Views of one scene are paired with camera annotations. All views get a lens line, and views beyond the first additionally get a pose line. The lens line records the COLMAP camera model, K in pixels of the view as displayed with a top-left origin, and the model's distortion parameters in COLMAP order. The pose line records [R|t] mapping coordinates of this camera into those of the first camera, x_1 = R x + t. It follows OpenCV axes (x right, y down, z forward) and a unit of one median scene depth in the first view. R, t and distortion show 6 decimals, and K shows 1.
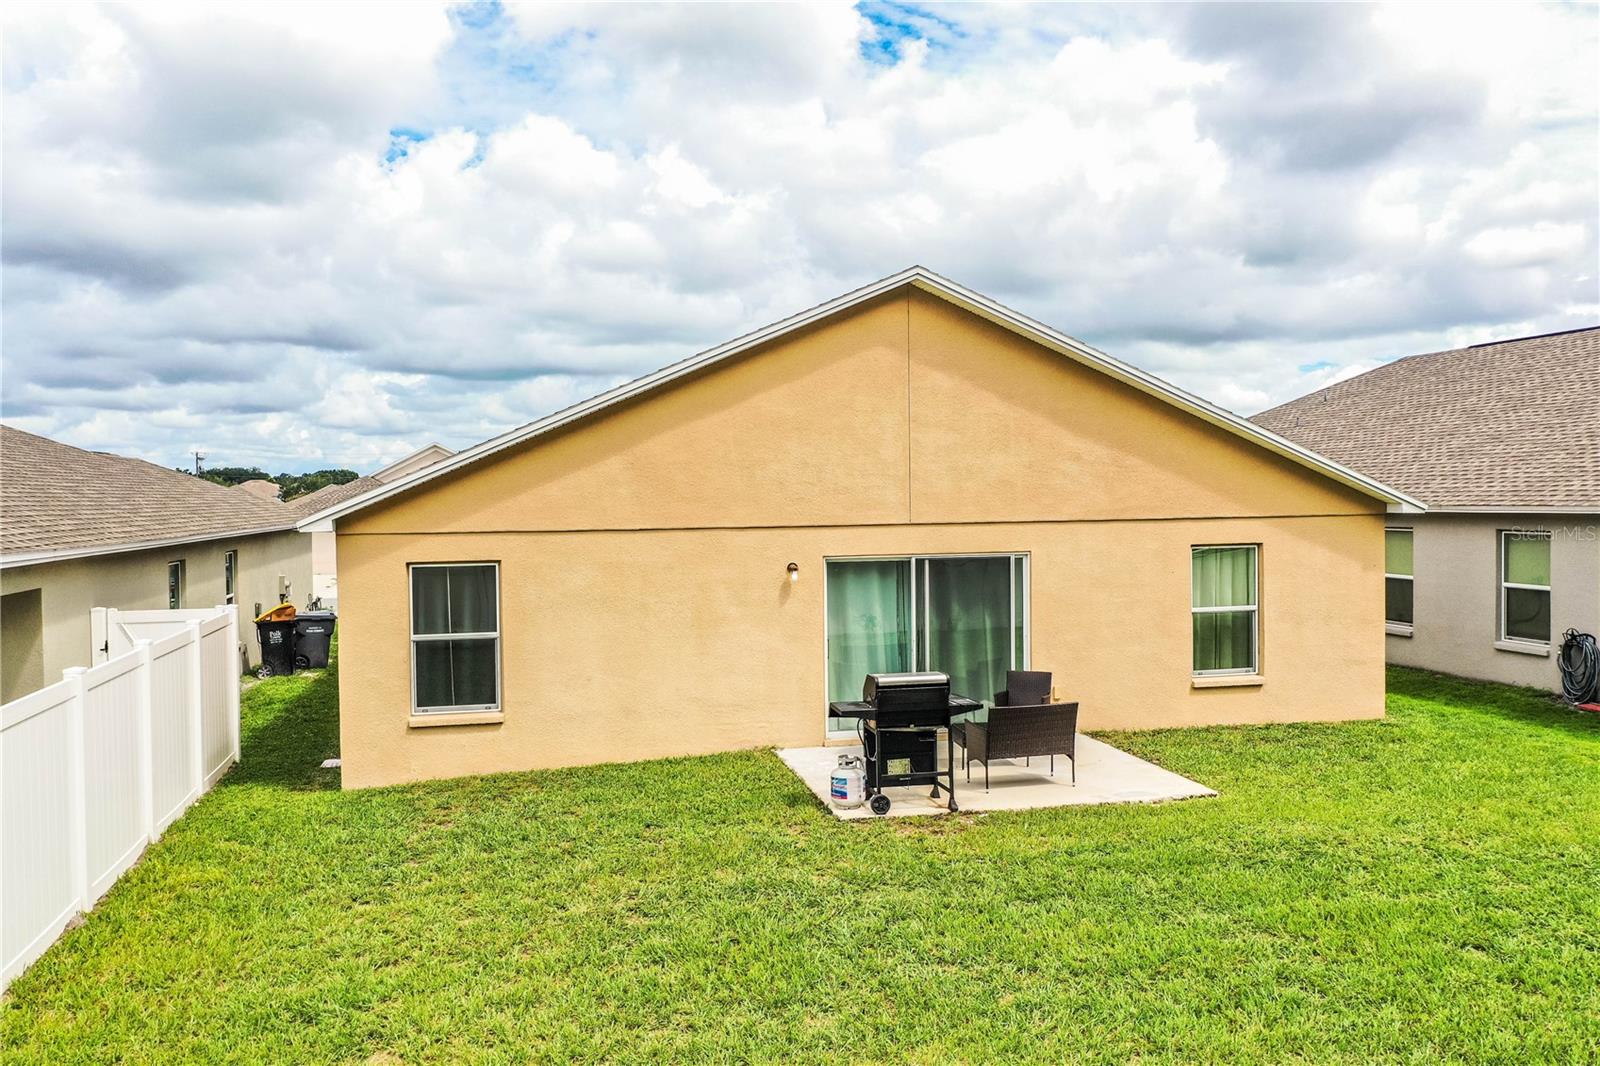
lens RADIAL K [[1266.1, 0, 800.0], [0, 1266.1, 533.0], [0, 0, 1]] dist [-0.005696, 0.005099]
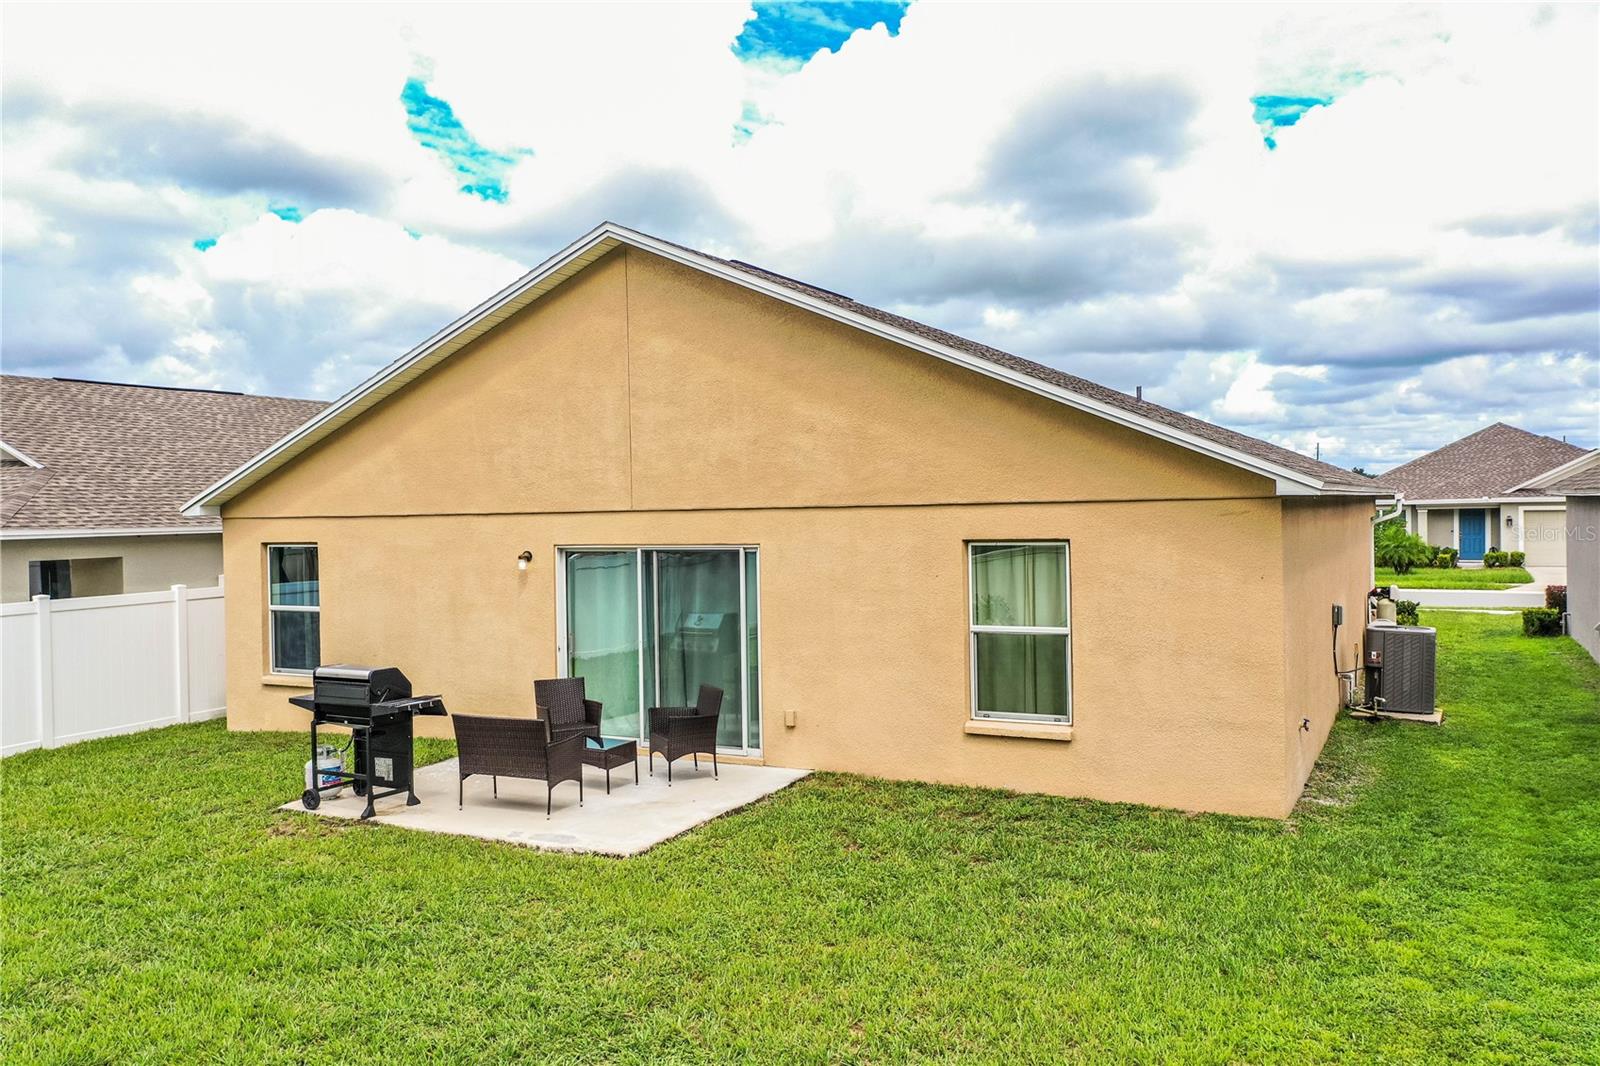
lens RADIAL K [[1259.1, 0, 800.0], [0, 1259.1, 533.0], [0, 0, 1]] dist [-0.001620, 0.003786]
pose [[0.762298, 0.011620, -0.647122, 0.746450], [-0.009562, 0.999932, 0.006692, 0.001582], [0.647156, 0.001086, 0.762357, 0.395559]]
